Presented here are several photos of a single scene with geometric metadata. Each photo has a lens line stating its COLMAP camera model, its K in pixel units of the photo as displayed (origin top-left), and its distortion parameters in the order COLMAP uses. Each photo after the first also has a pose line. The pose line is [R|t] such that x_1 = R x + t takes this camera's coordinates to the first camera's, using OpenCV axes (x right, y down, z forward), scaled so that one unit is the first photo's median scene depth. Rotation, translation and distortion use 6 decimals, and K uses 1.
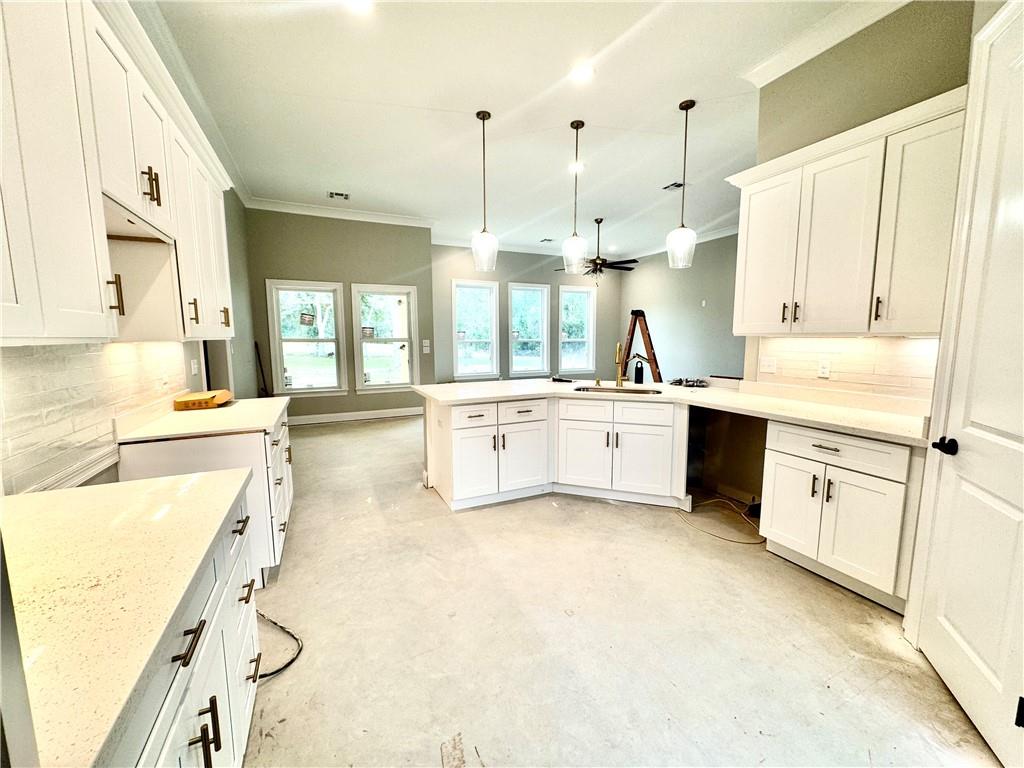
lens RADIAL K [[406.6, 0, 512.2], [0, 406.6, 383.9], [0, 0, 1]] dist [-0.000671, 0.000349]
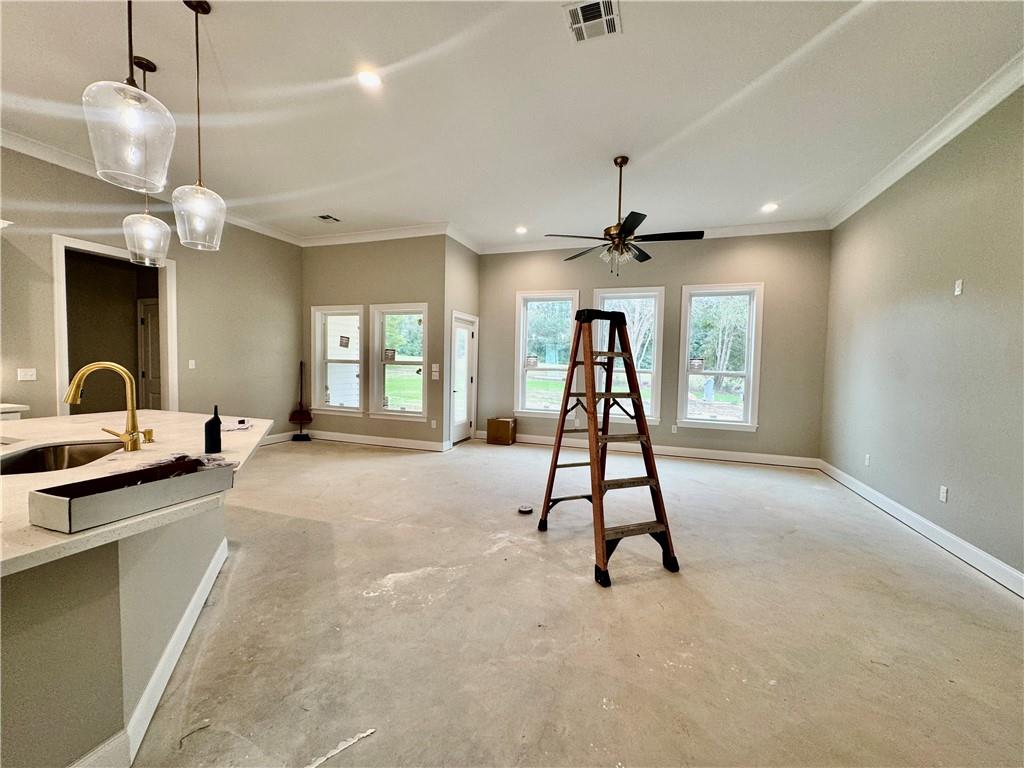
lens RADIAL K [[406.6, 0, 506.2], [0, 406.6, 383.2], [0, 0, 1]] dist [-0.000671, 0.000349]
pose [[0.715025, 0.054859, -0.696944, 0.508090], [-0.105663, 0.993944, -0.030168, -0.060260], [0.691068, 0.095212, 0.716491, 0.510778]]
